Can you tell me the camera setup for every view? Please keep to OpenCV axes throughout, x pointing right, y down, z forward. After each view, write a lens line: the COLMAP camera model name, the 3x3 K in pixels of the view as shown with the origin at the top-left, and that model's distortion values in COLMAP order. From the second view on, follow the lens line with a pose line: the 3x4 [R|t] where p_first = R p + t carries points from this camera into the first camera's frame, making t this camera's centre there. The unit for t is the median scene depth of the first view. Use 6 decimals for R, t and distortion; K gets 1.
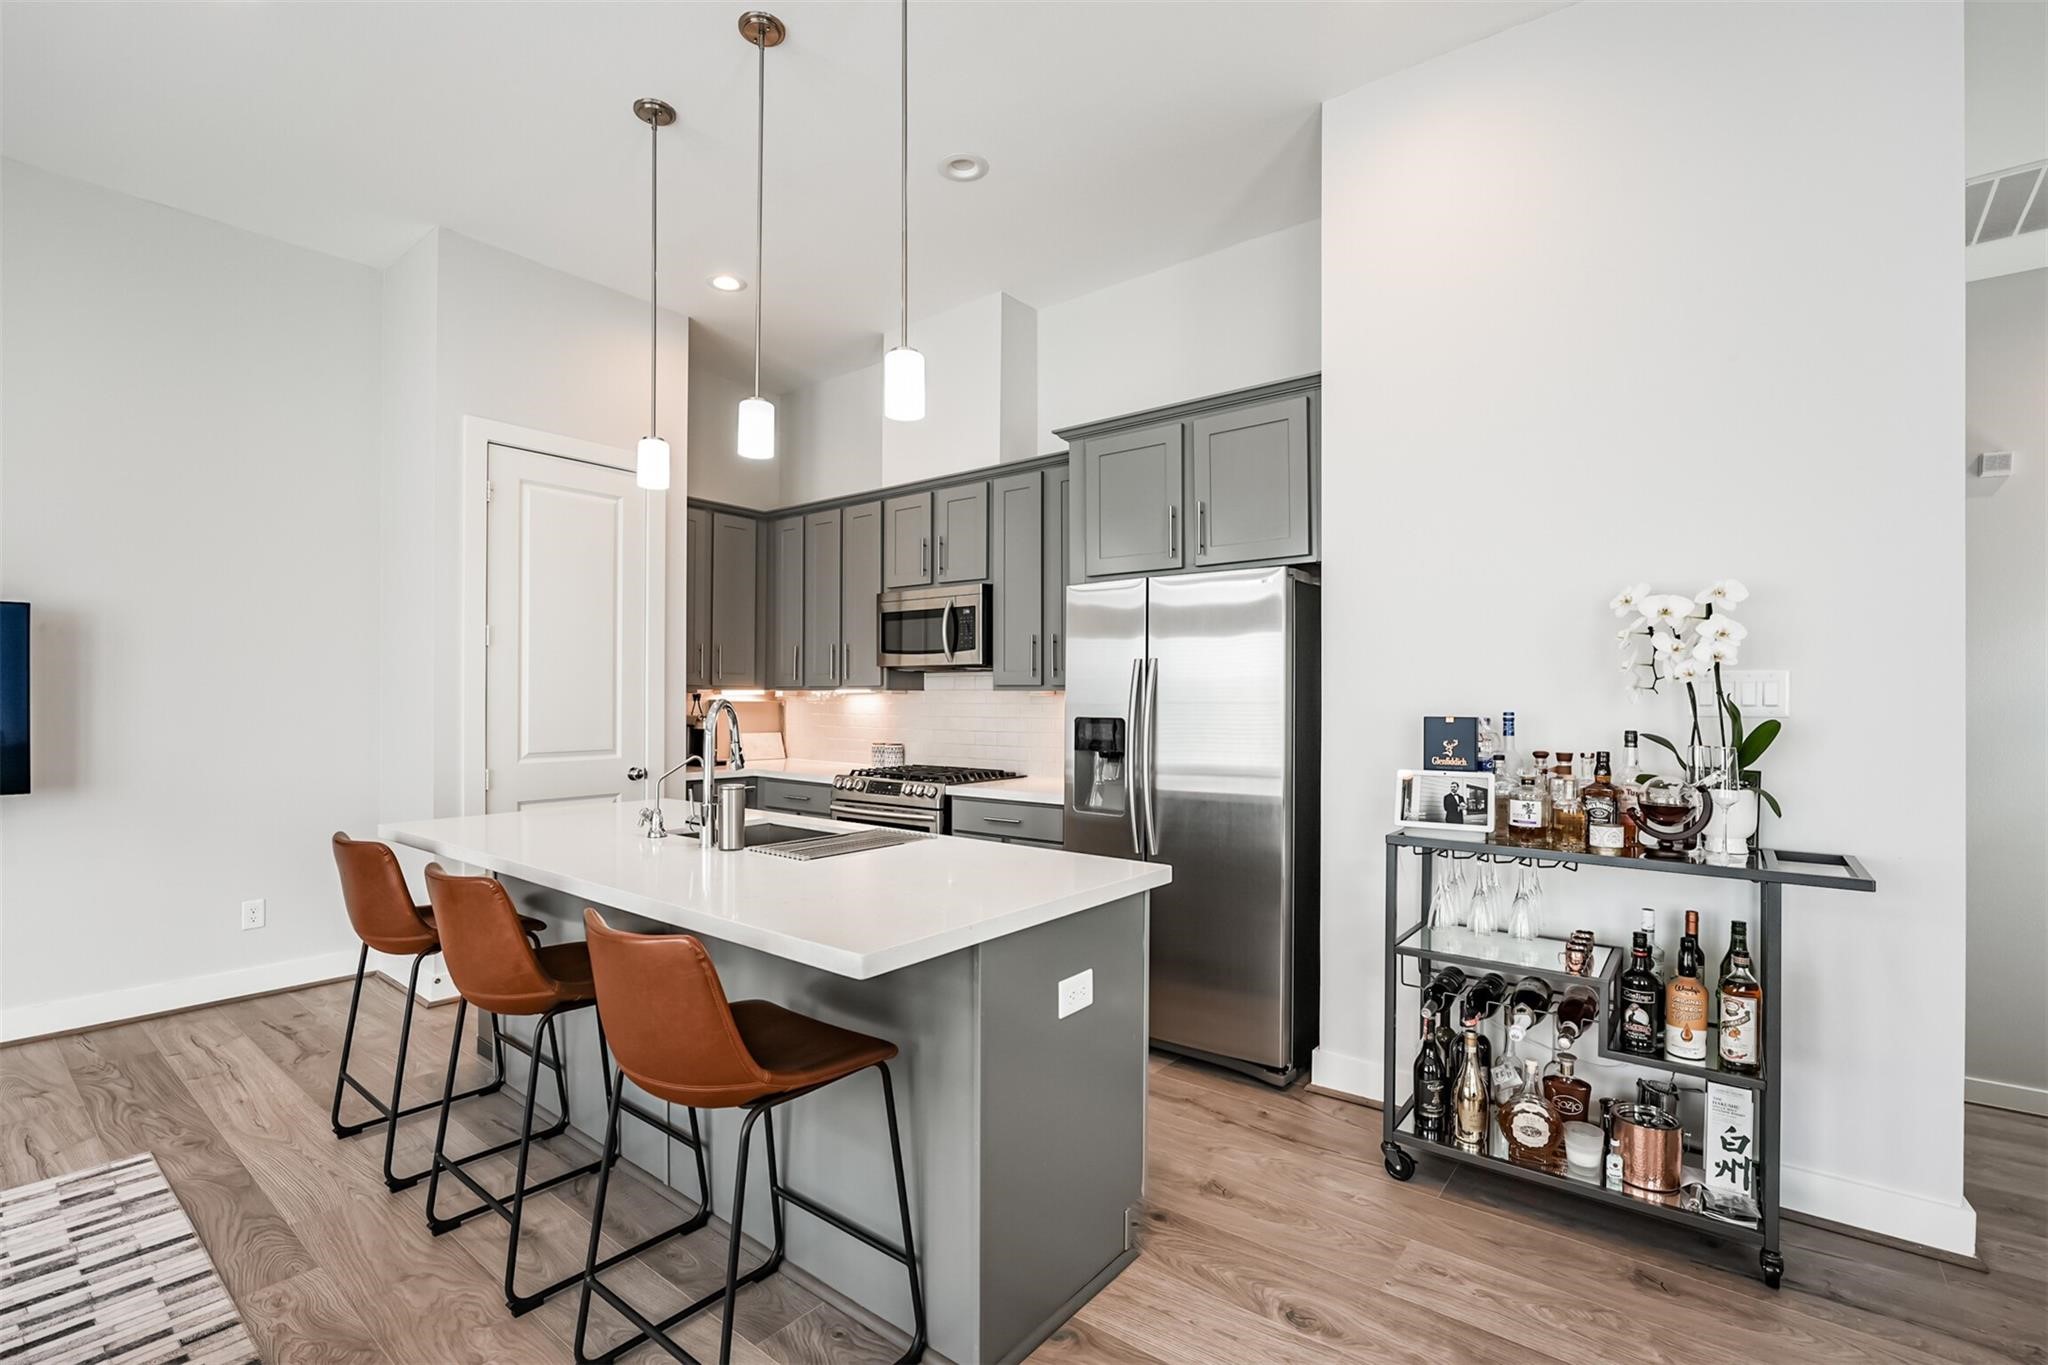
lens RADIAL K [[915.7, 0, 1019.3], [0, 915.7, 693.8], [0, 0, 1]] dist [-0.015212, -0.000338]
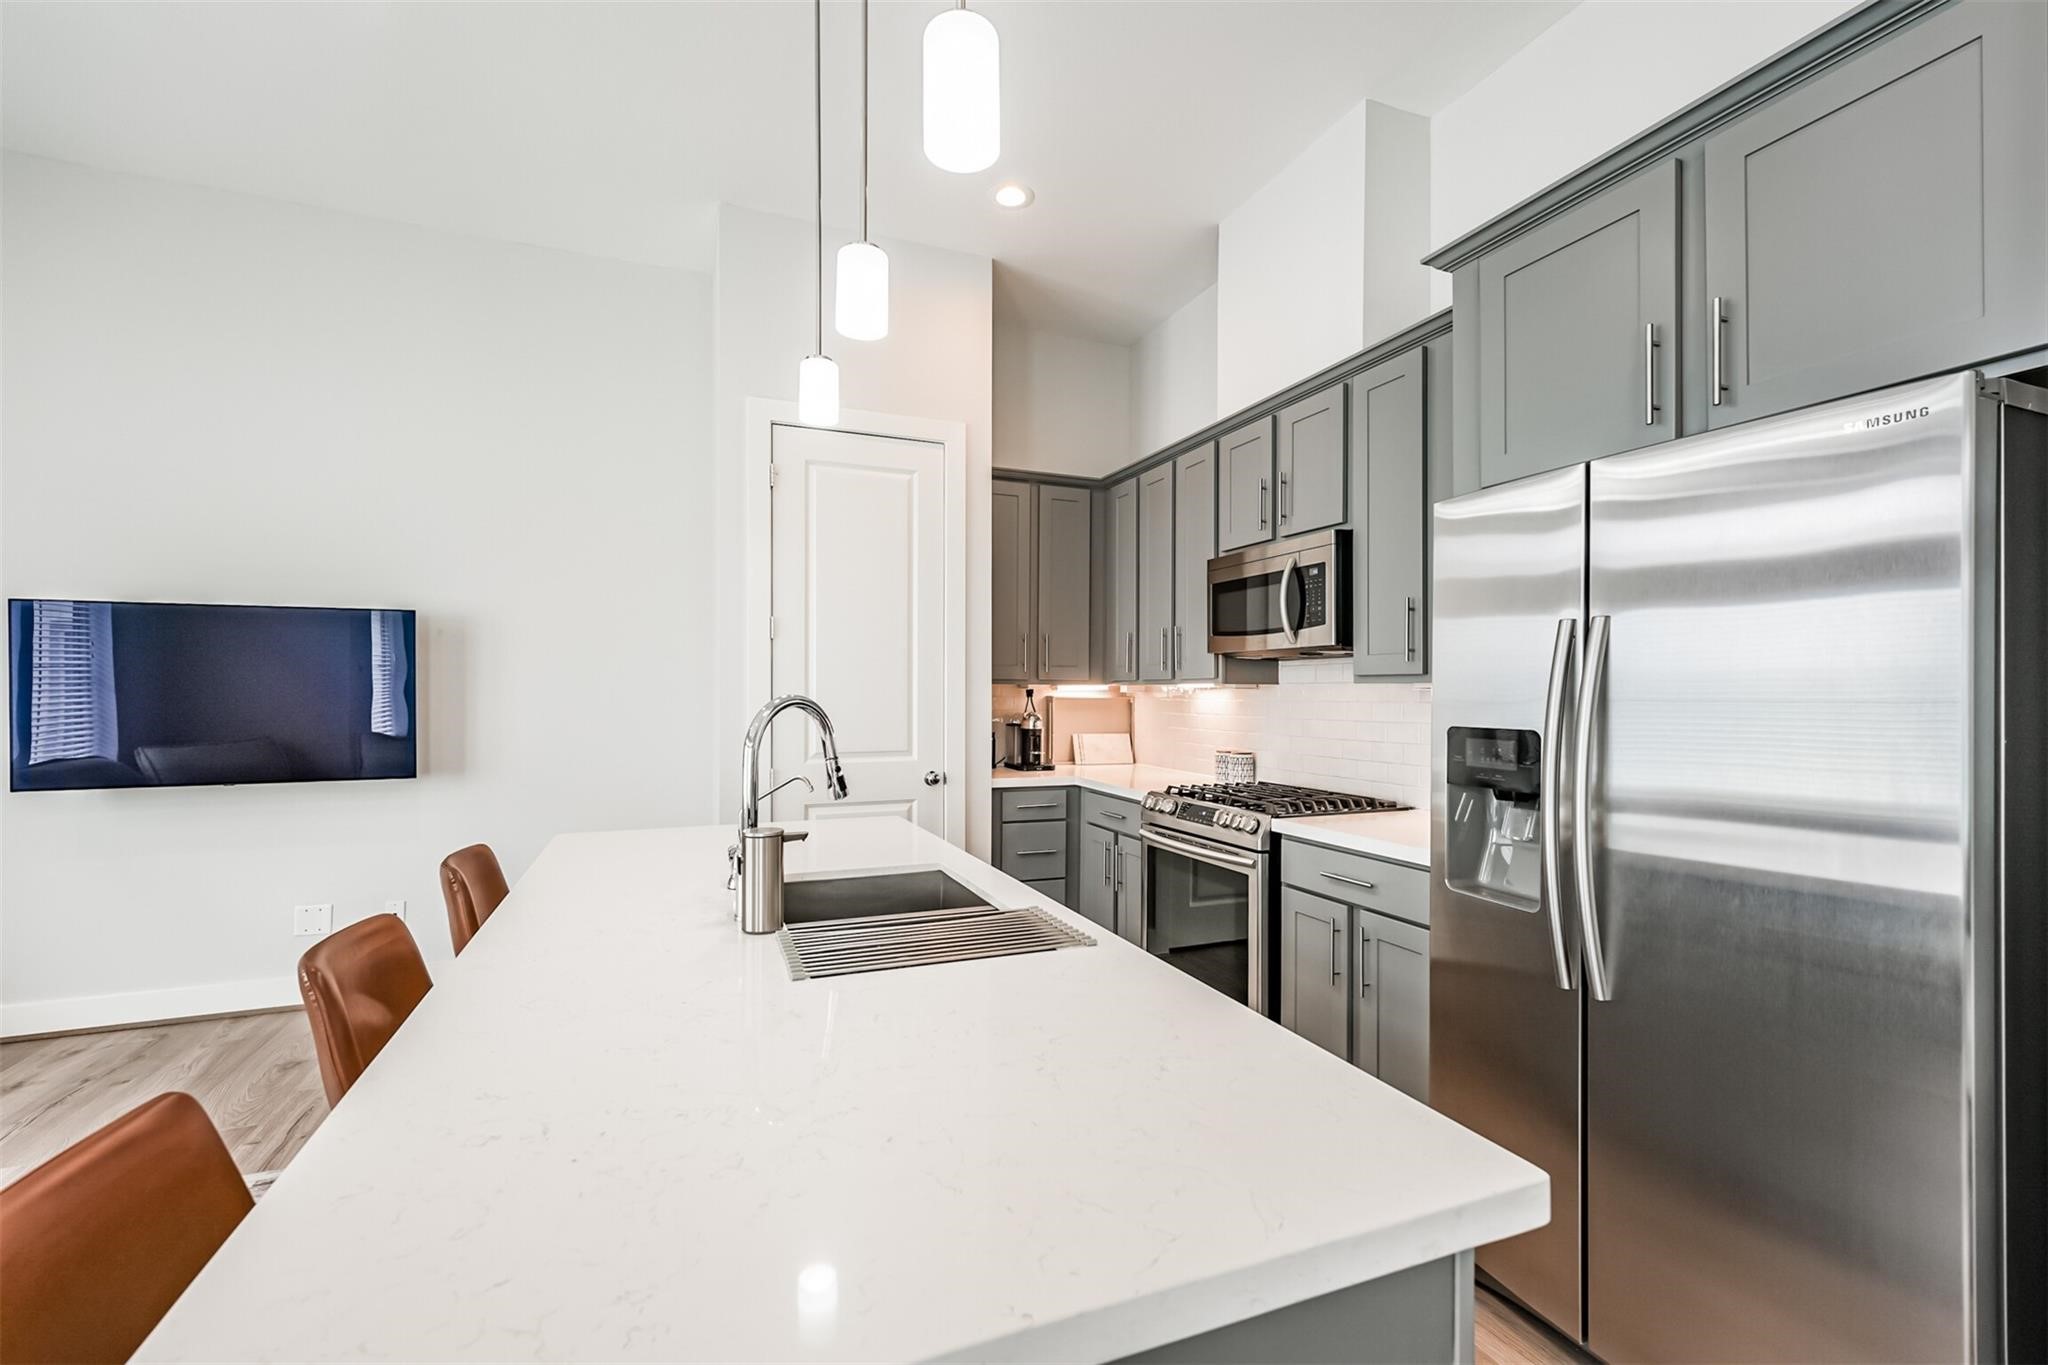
lens RADIAL K [[872.5, 0, 1018.5], [0, 872.5, 688.1], [0, 0, 1]] dist [0.009659, -0.000024]
pose [[0.869422, -0.002992, -0.494061, 0.079394], [0.002071, 0.999995, -0.002411, 0.001279], [0.494065, 0.001073, 0.869424, 0.307647]]
